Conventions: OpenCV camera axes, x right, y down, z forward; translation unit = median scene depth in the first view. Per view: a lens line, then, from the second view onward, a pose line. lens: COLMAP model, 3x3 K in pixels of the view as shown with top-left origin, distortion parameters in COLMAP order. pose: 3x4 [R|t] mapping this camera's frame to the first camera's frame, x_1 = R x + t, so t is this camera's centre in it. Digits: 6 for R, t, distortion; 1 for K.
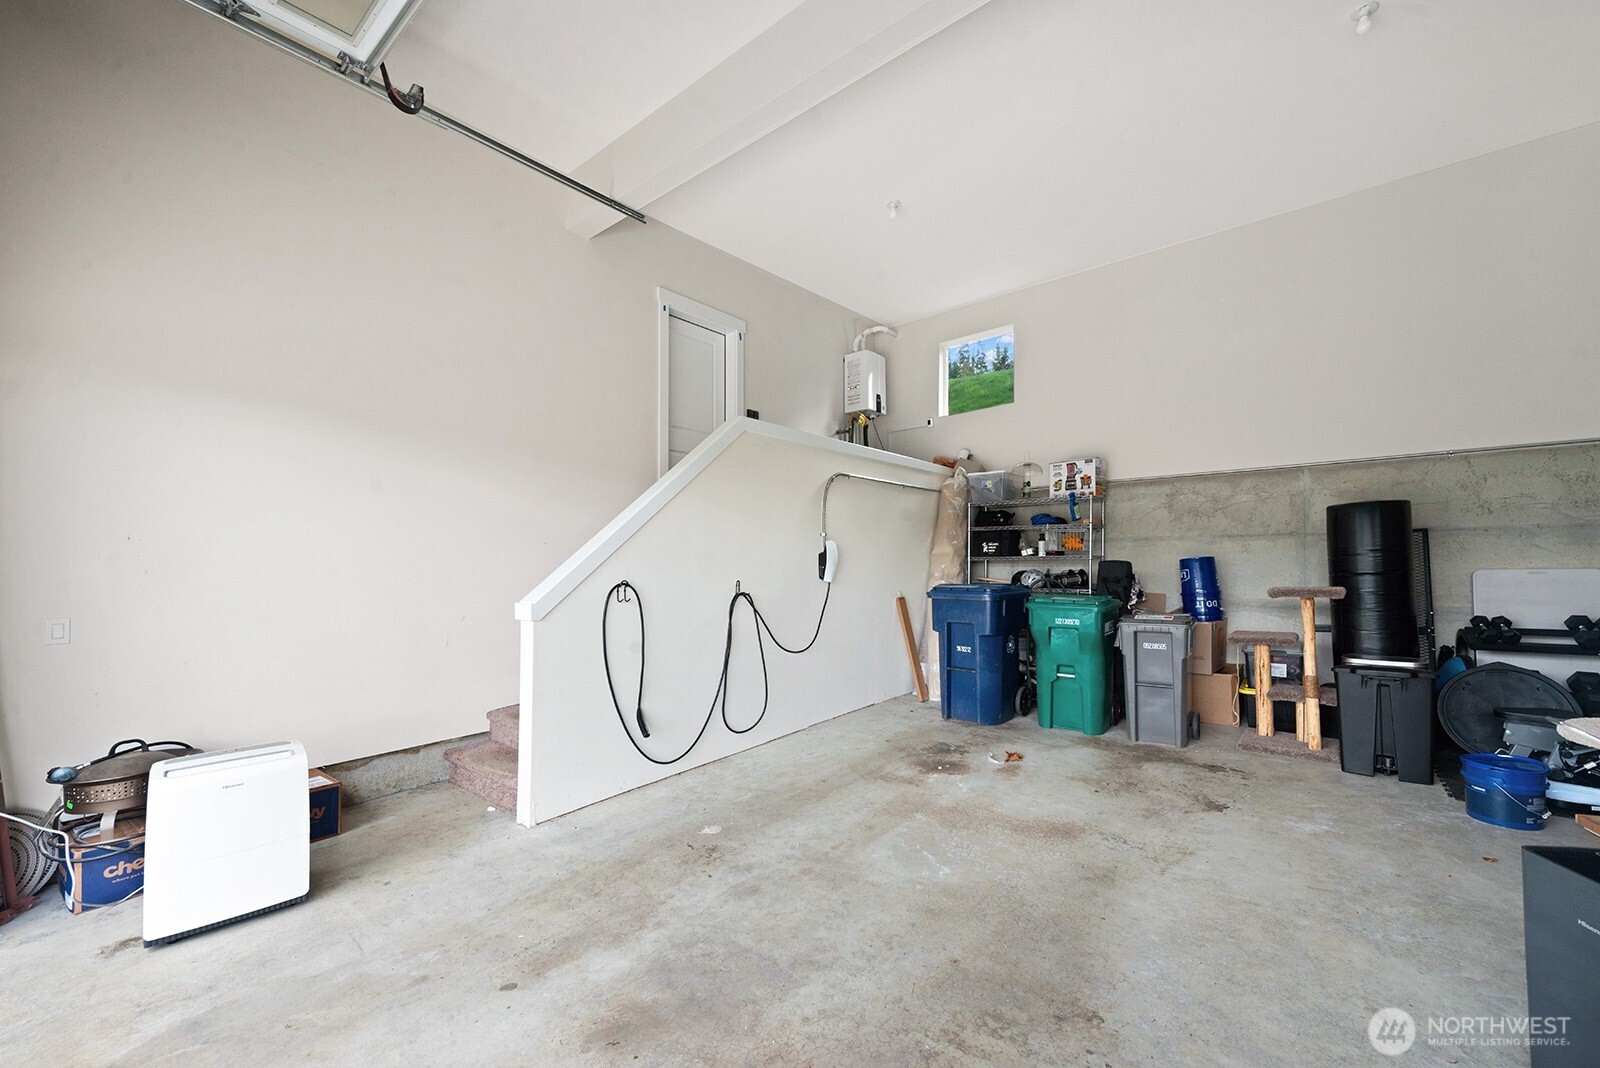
lens RADIAL K [[662.5, 0, 797.9], [0, 662.5, 567.5], [0, 0, 1]] dist [0.021113, -0.000206]
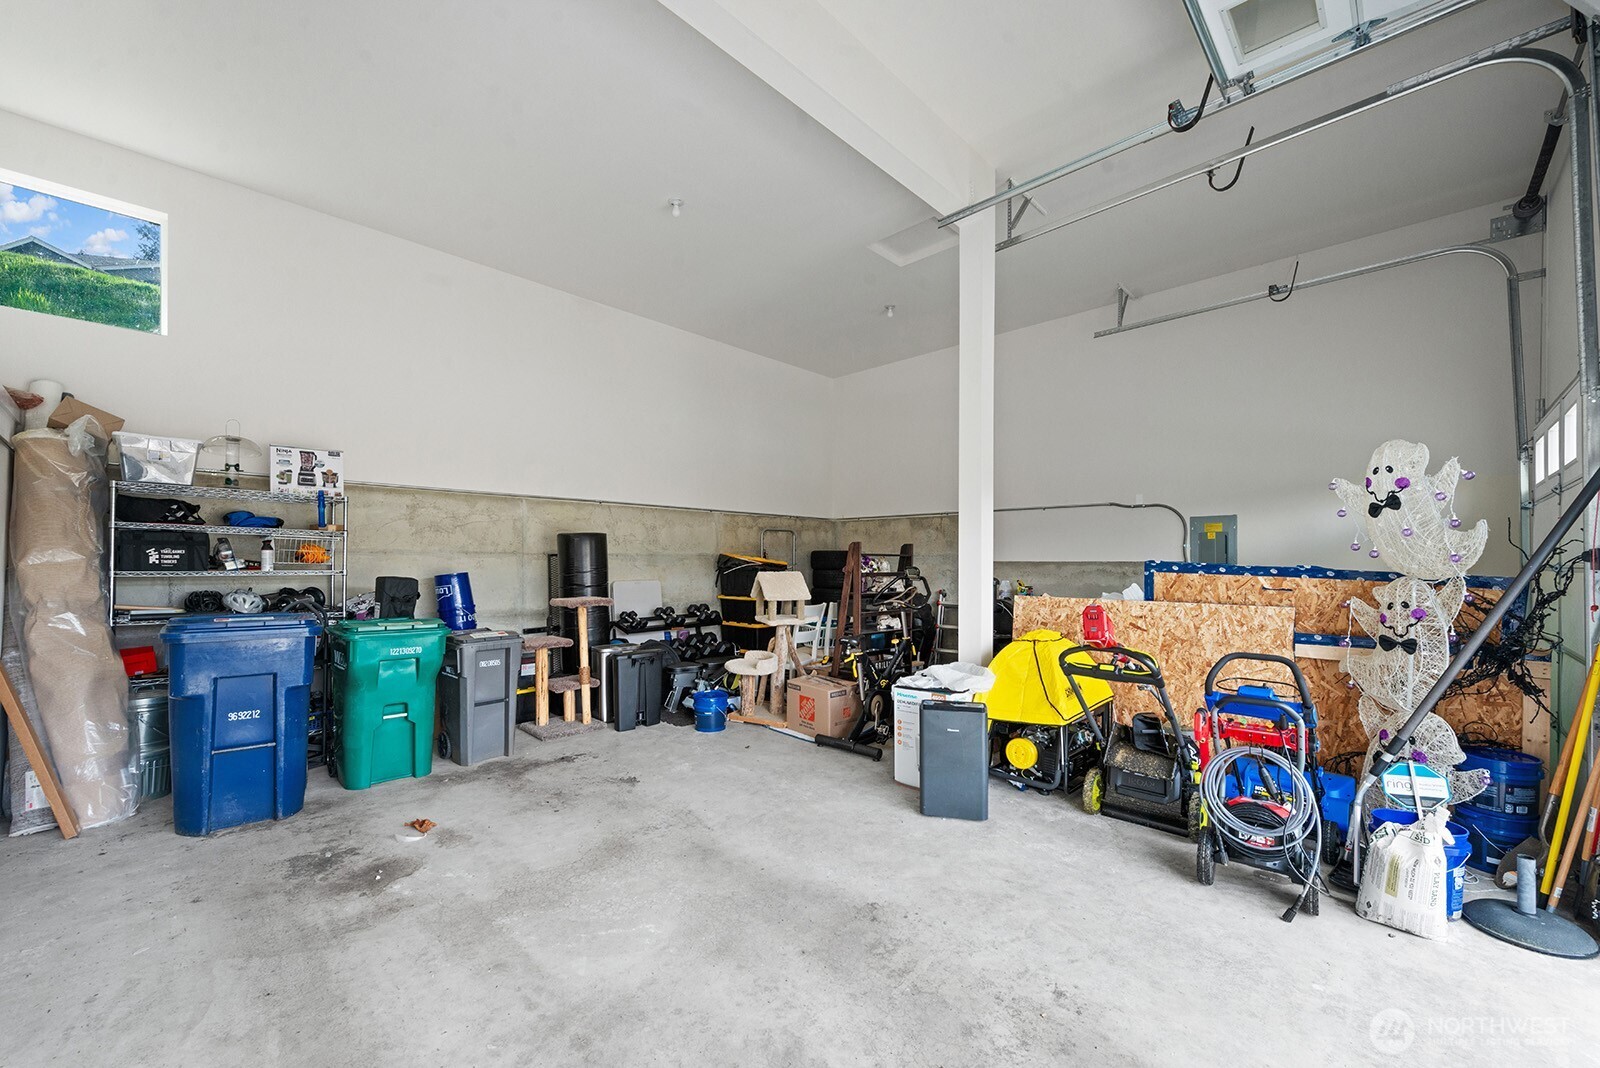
lens RADIAL K [[662.5, 0, 797.9], [0, 662.5, 567.5], [0, 0, 1]] dist [0.021113, -0.000206]
pose [[0.044091, 0.002440, 0.999025, -0.440921], [0.000797, 0.999997, -0.002477, -0.022765], [-0.999027, 0.000905, 0.044089, 0.486047]]
